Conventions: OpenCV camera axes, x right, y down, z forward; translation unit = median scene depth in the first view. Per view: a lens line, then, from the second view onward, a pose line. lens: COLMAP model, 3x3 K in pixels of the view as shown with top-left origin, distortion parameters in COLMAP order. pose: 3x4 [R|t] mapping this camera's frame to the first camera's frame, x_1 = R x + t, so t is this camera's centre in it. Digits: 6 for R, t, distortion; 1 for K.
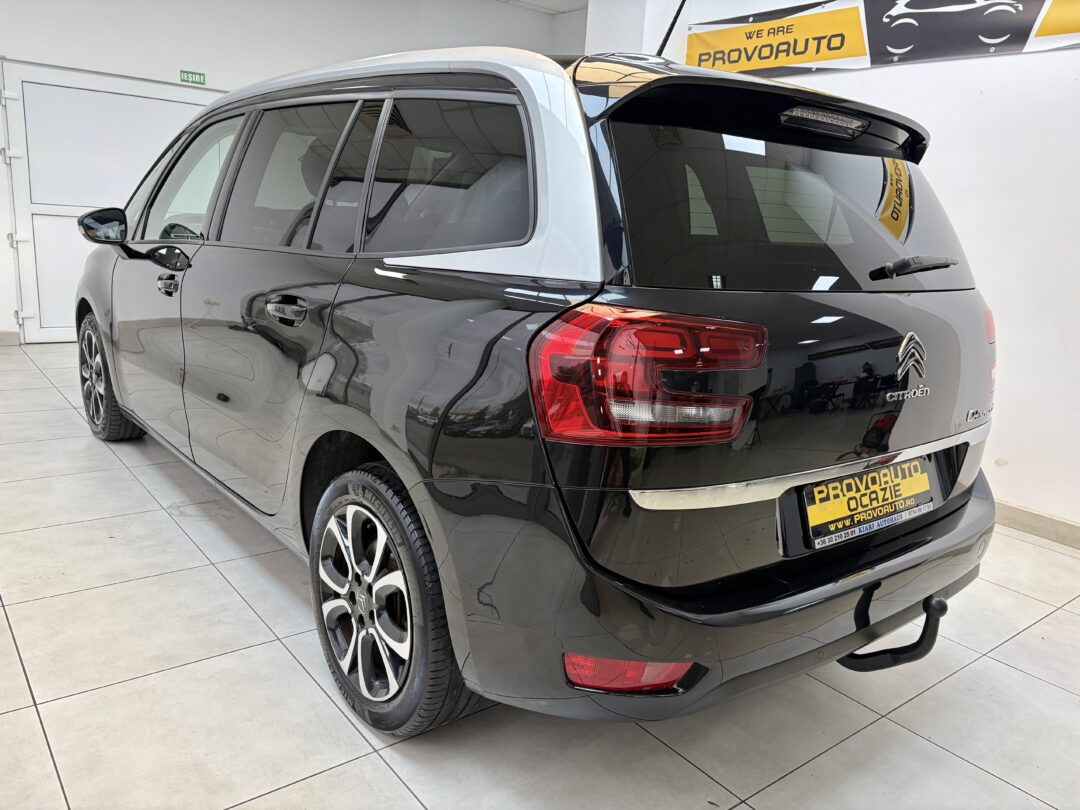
lens RADIAL K [[836.2, 0, 540.2], [0, 836.2, 404.0], [0, 0, 1]] dist [0.005656, 0.000613]
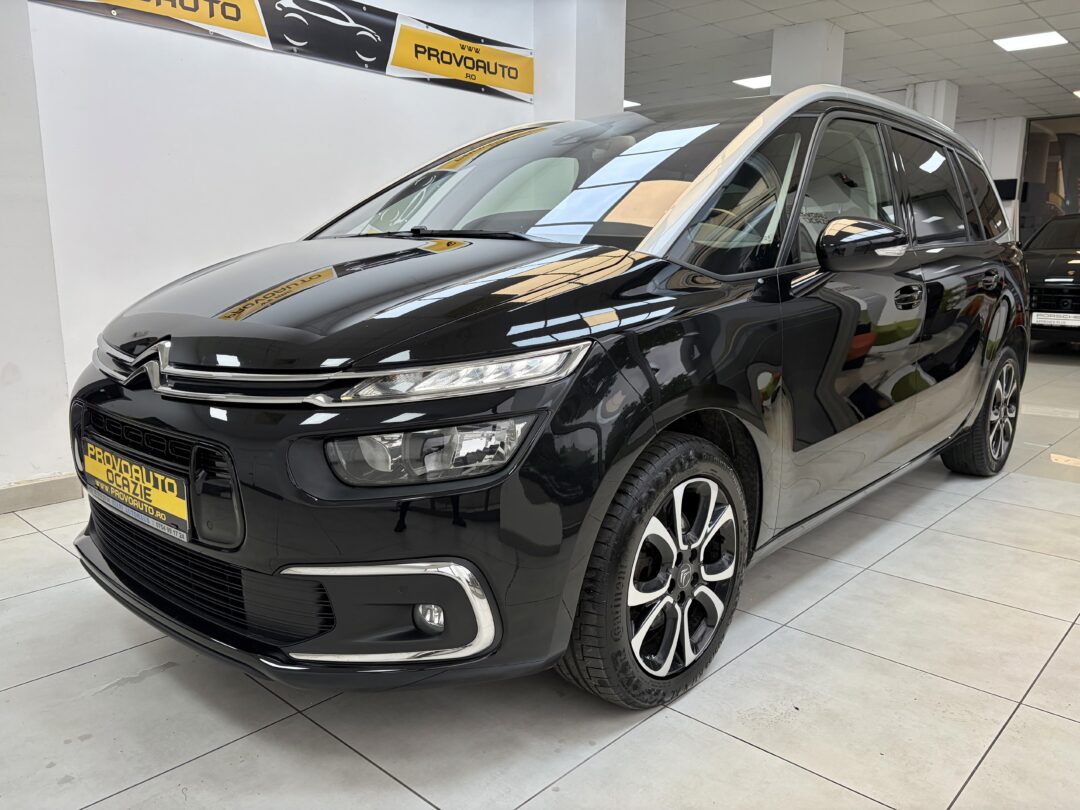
lens RADIAL K [[818.5, 0, 540.2], [0, 818.5, 405.4], [0, 0, 1]] dist [0.063932, -0.004595]
pose [[-0.156567, -0.259837, 0.952876, -0.995060], [0.189925, 0.938847, 0.287218, -0.287494], [-0.969234, 0.225944, -0.097642, 1.140037]]
